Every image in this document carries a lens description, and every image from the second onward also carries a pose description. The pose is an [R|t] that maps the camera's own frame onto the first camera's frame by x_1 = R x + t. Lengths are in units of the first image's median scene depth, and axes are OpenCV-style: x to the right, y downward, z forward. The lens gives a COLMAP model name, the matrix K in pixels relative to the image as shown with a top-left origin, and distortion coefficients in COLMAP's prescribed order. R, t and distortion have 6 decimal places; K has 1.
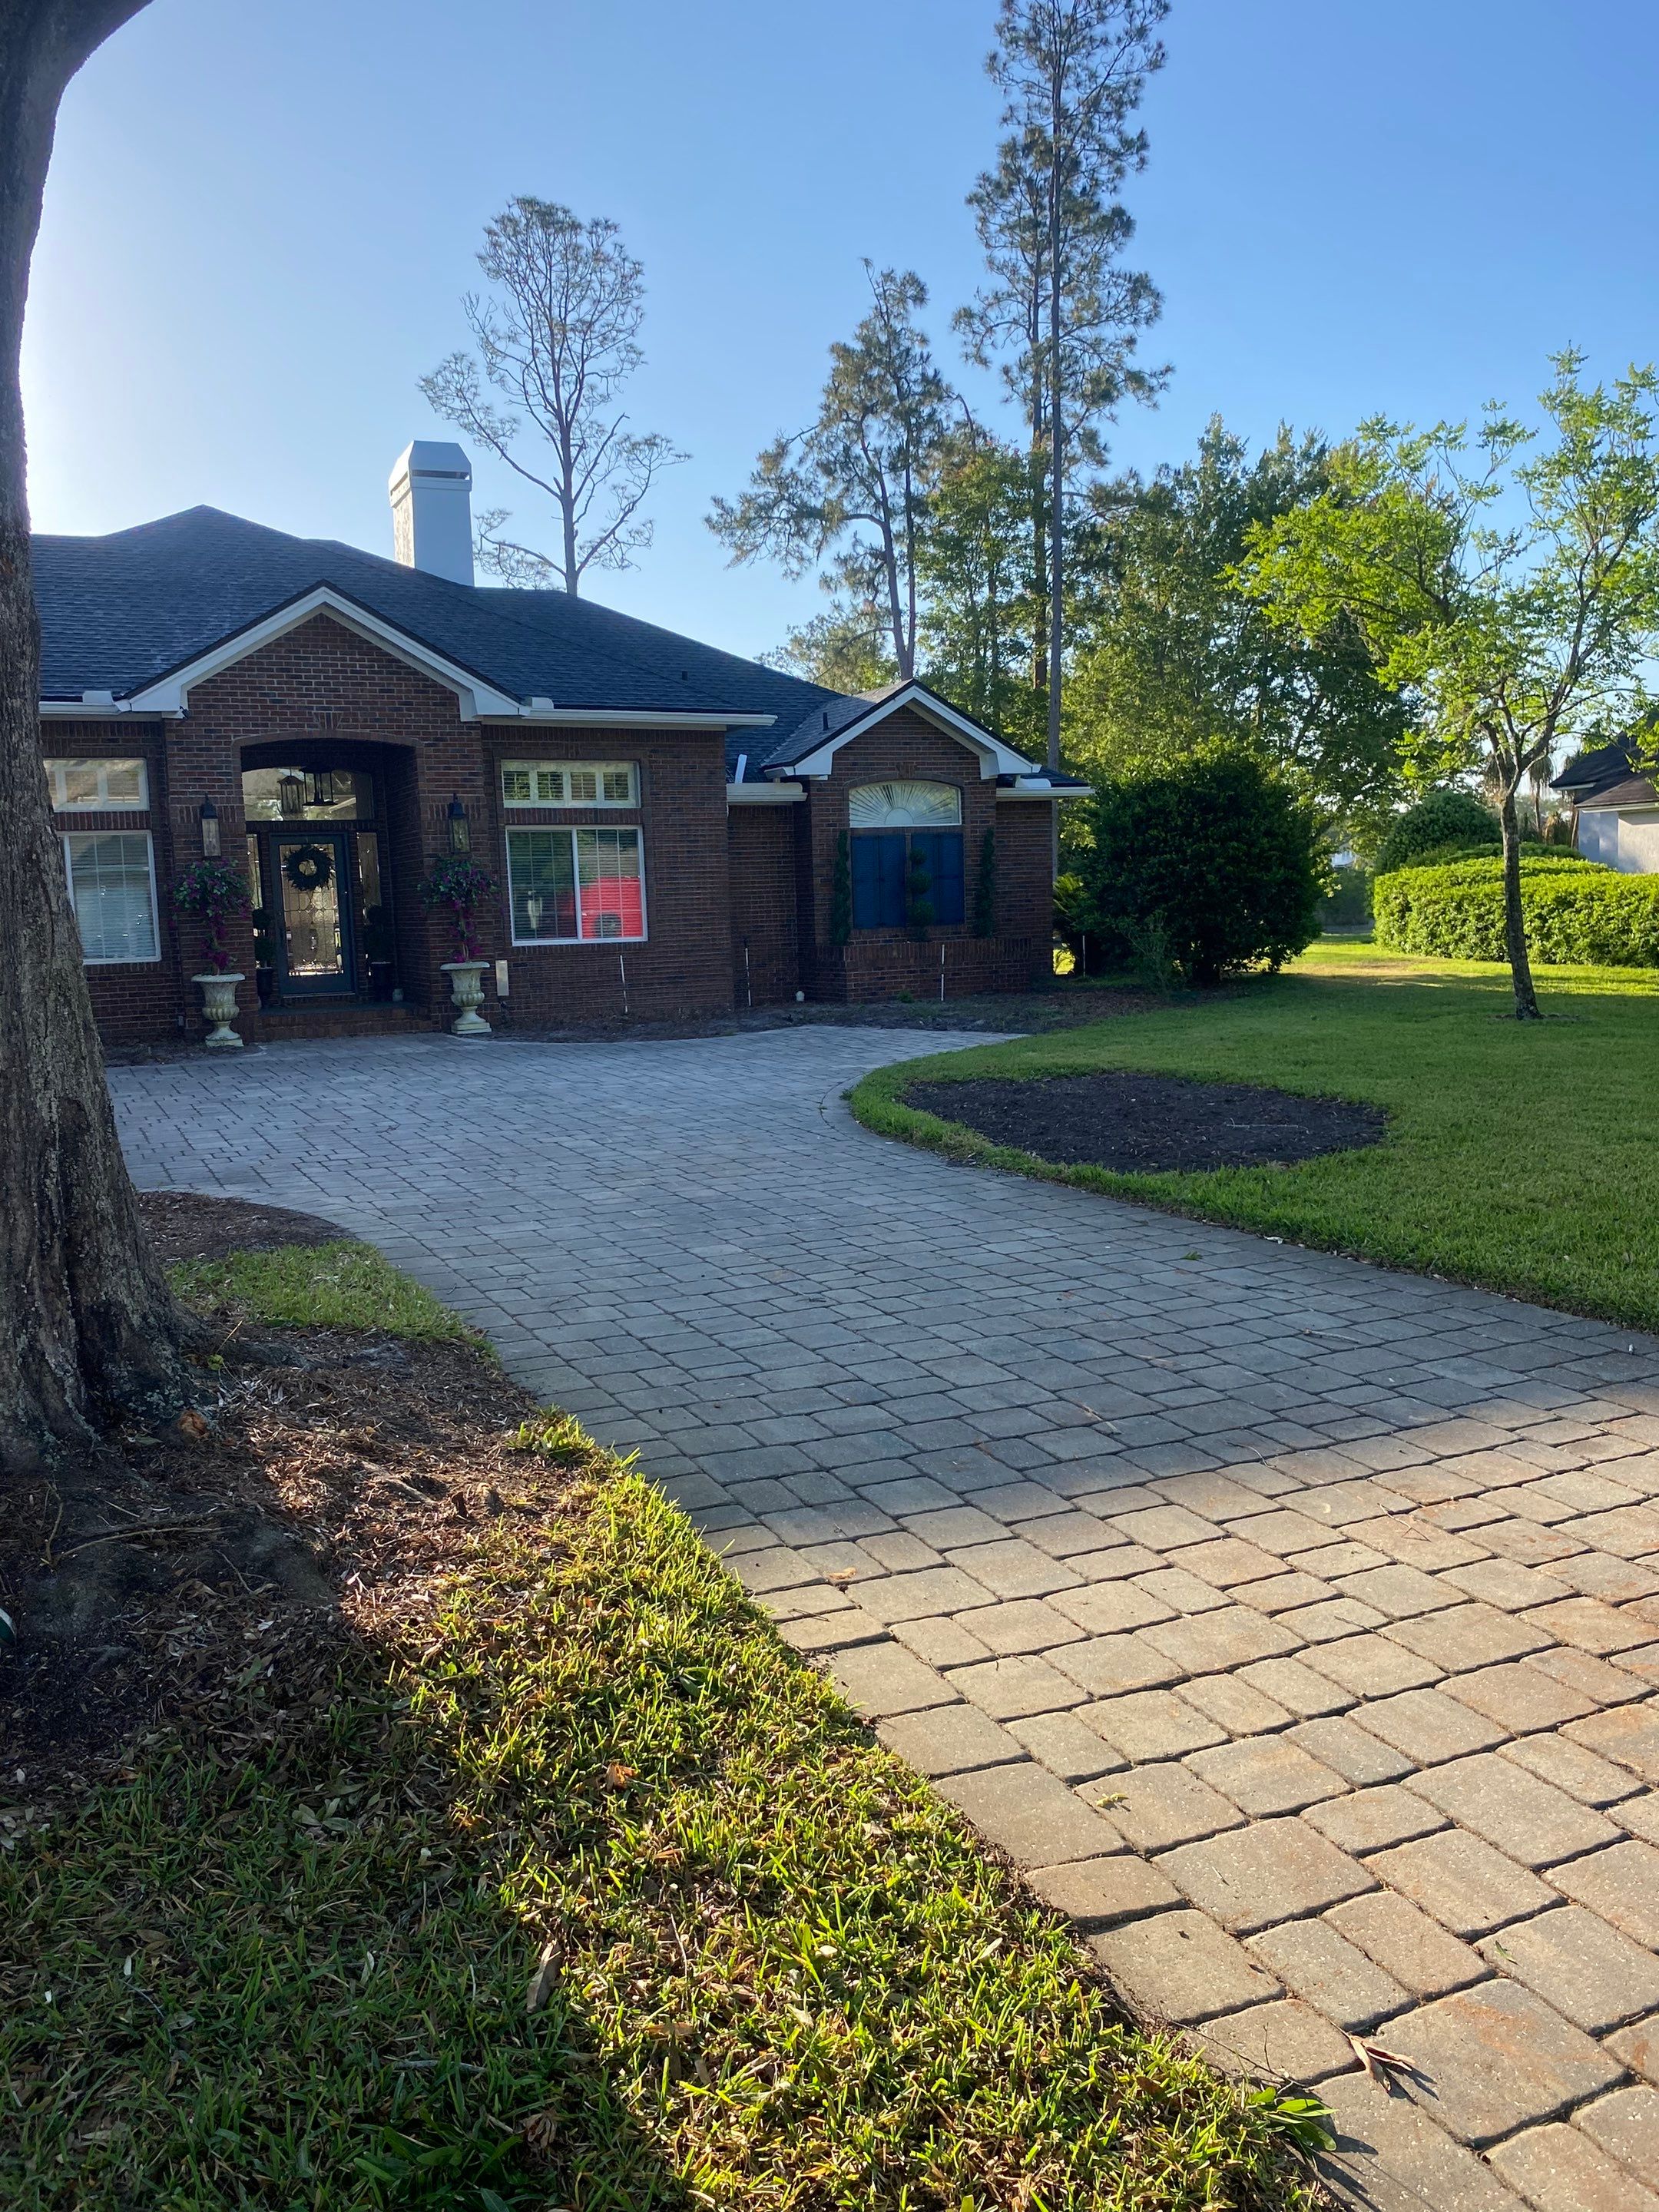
lens RADIAL K [[1581.4, 0, 839.2], [0, 1581.4, 1092.2], [0, 0, 1]] dist [0.124393, -0.266506]
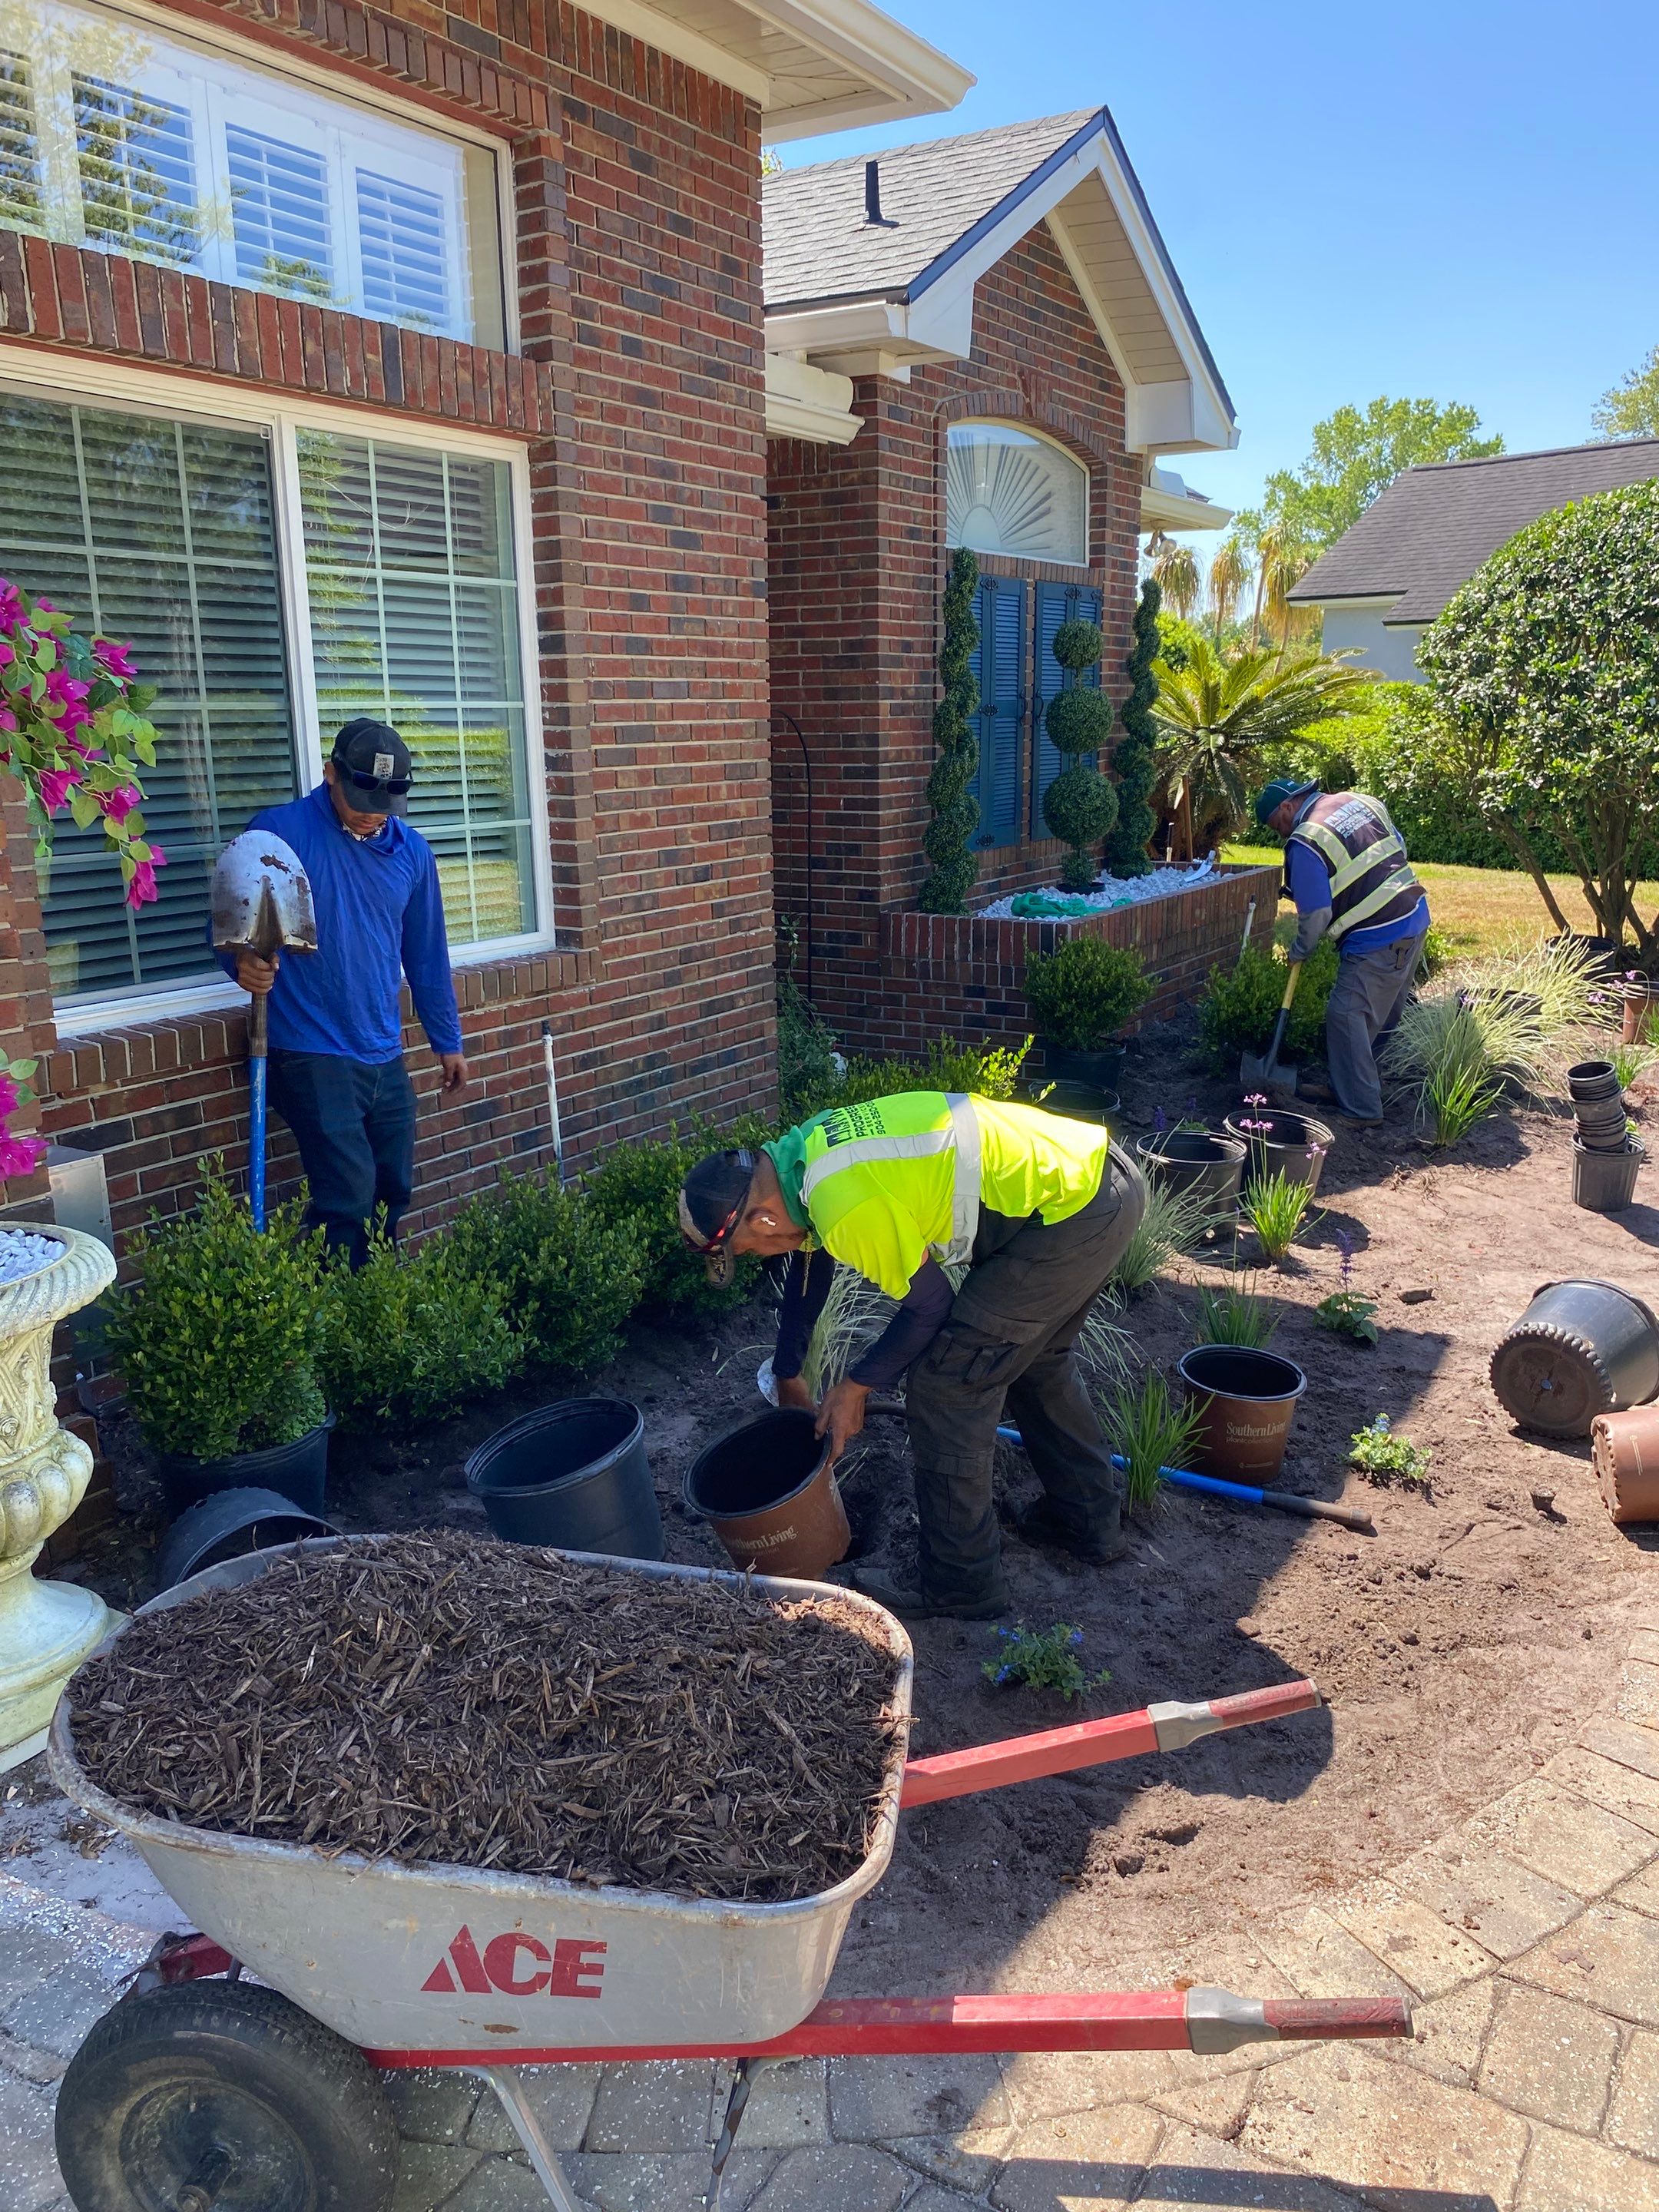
lens RADIAL K [[1686.5, 0, 843.5], [0, 1686.5, 1125.2], [0, 0, 1]] dist [0.008626, -0.009329]
pose [[0.833156, -0.108760, 0.542238, -0.090823], [0.051793, 0.991507, 0.119291, -0.038405], [-0.550607, -0.071304, 0.831714, 0.301269]]
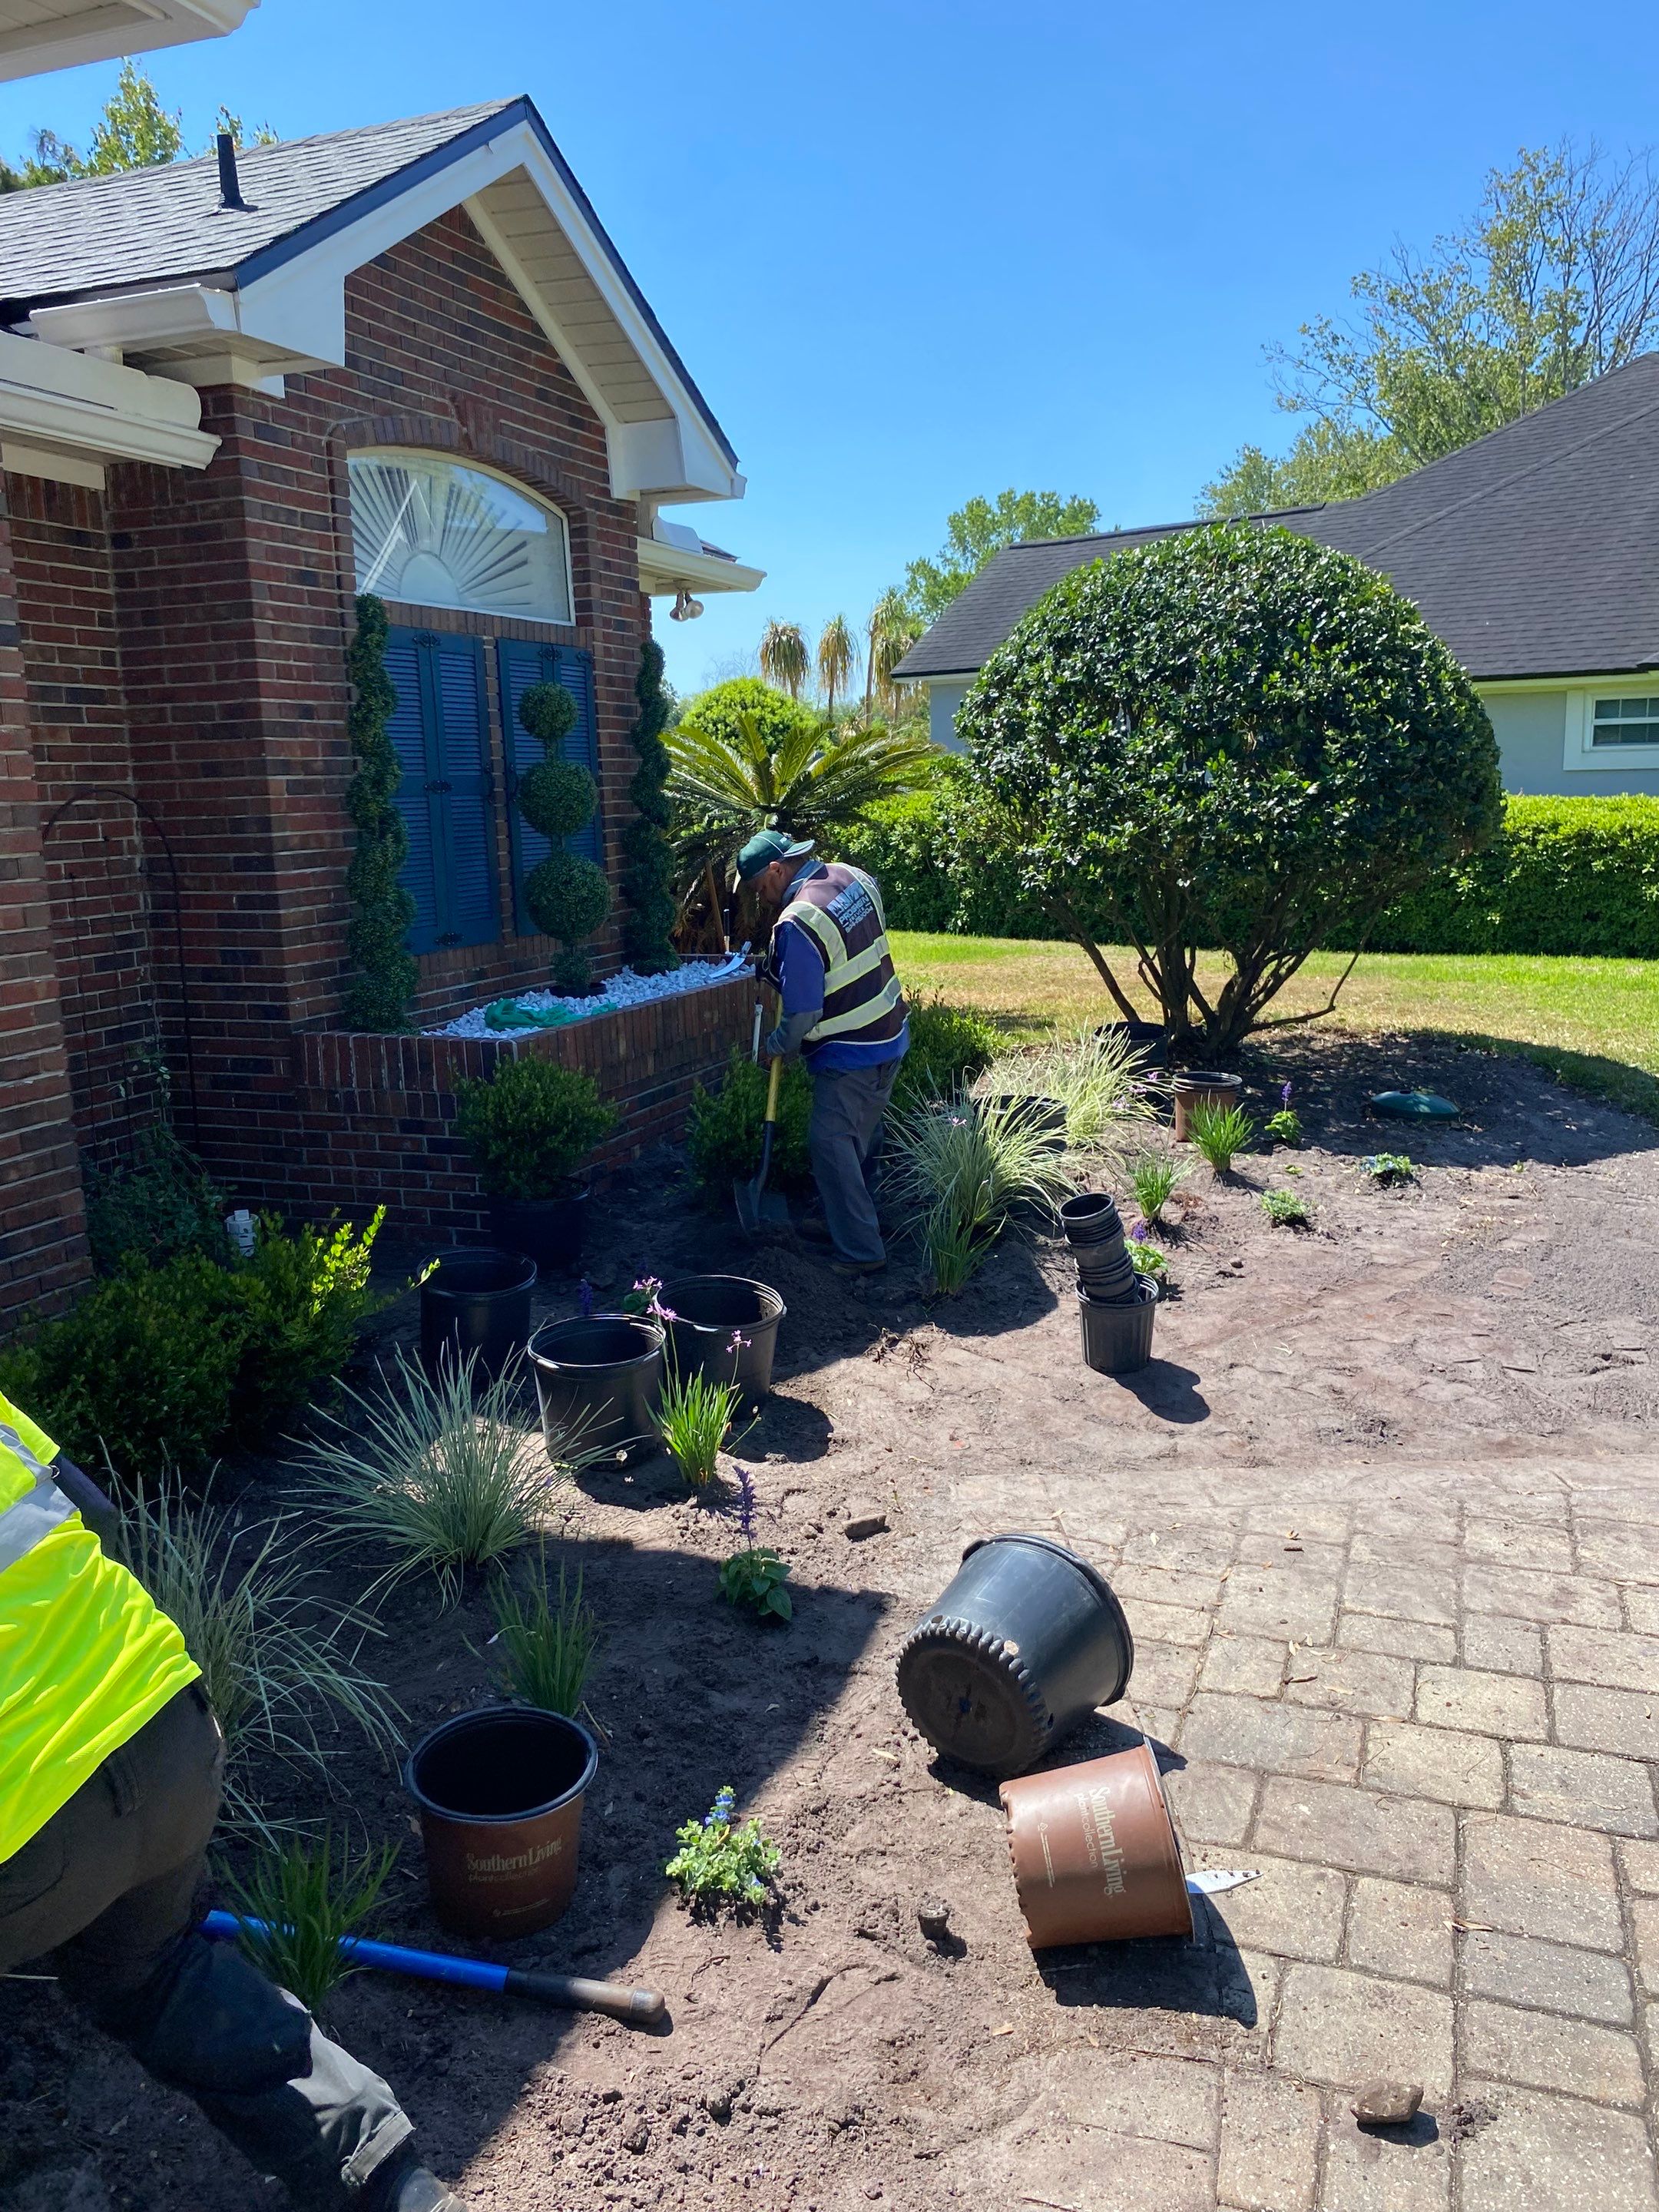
lens RADIAL K [[1657.2, 0, 829.5], [0, 1657.2, 1106.0], [0, 0, 1]] dist [0.054411, -0.094474]
pose [[0.724365, -0.117819, 0.679275, -0.059614], [0.088586, 0.993028, 0.077773, -0.039930], [-0.683702, 0.003838, 0.729751, 0.310674]]
